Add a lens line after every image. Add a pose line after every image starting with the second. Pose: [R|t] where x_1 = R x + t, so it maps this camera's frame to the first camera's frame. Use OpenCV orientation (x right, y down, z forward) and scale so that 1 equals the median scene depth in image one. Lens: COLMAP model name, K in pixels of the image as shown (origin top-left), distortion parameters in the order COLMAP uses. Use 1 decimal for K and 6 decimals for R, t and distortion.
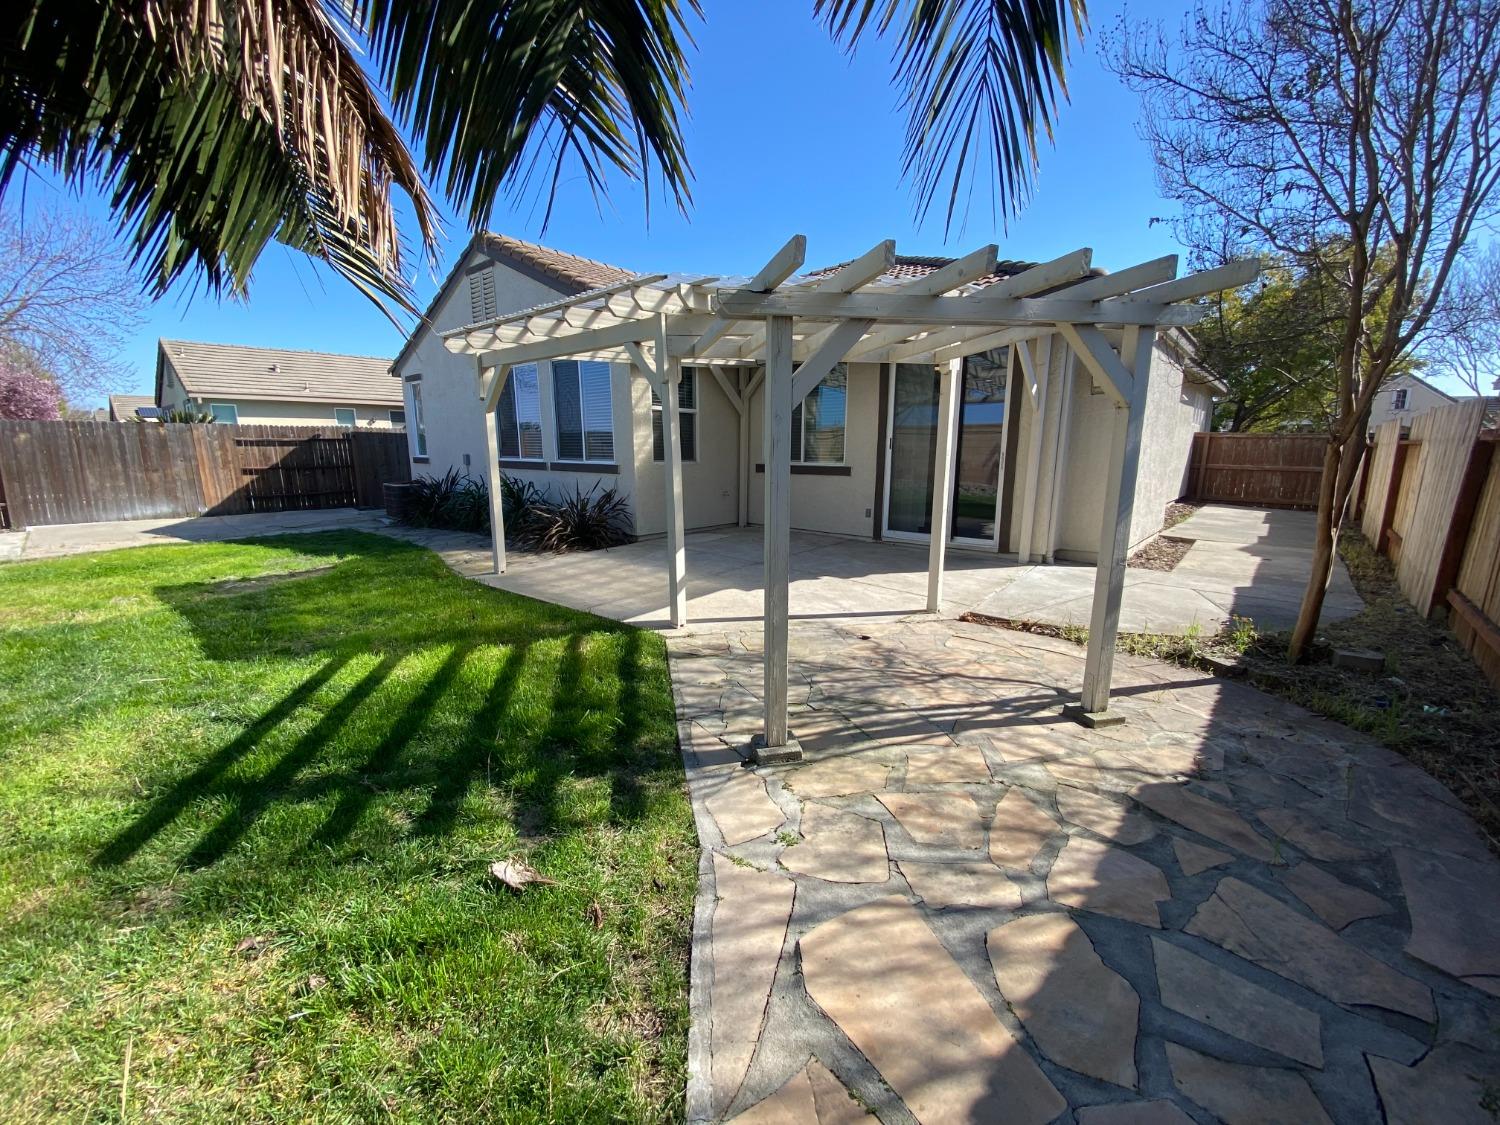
lens RADIAL K [[608.9, 0, 741.8], [0, 608.9, 556.0], [0, 0, 1]] dist [0.008948, -0.007314]
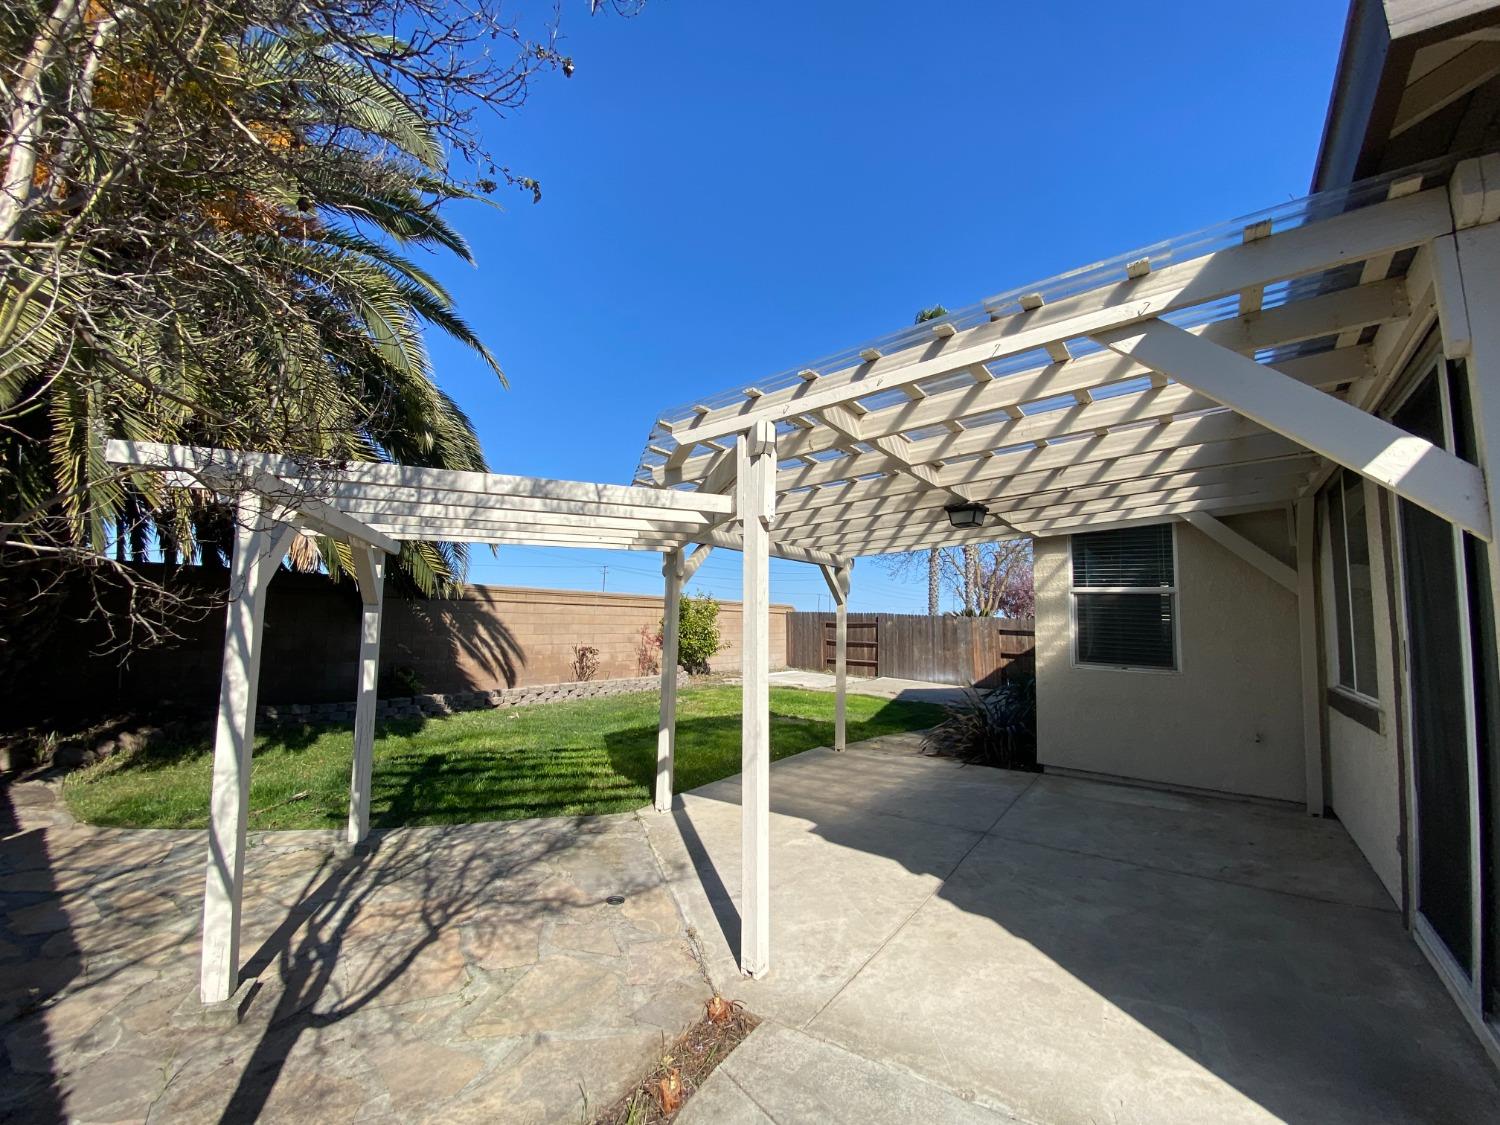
lens RADIAL K [[608.9, 0, 745.4], [0, 608.9, 573.6], [0, 0, 1]] dist [0.008948, -0.007314]
pose [[0.070831, -0.081907, -0.994120, 1.268935], [-0.195631, 0.976127, -0.094363, -0.274730], [0.978116, 0.201164, 0.053116, 1.347964]]
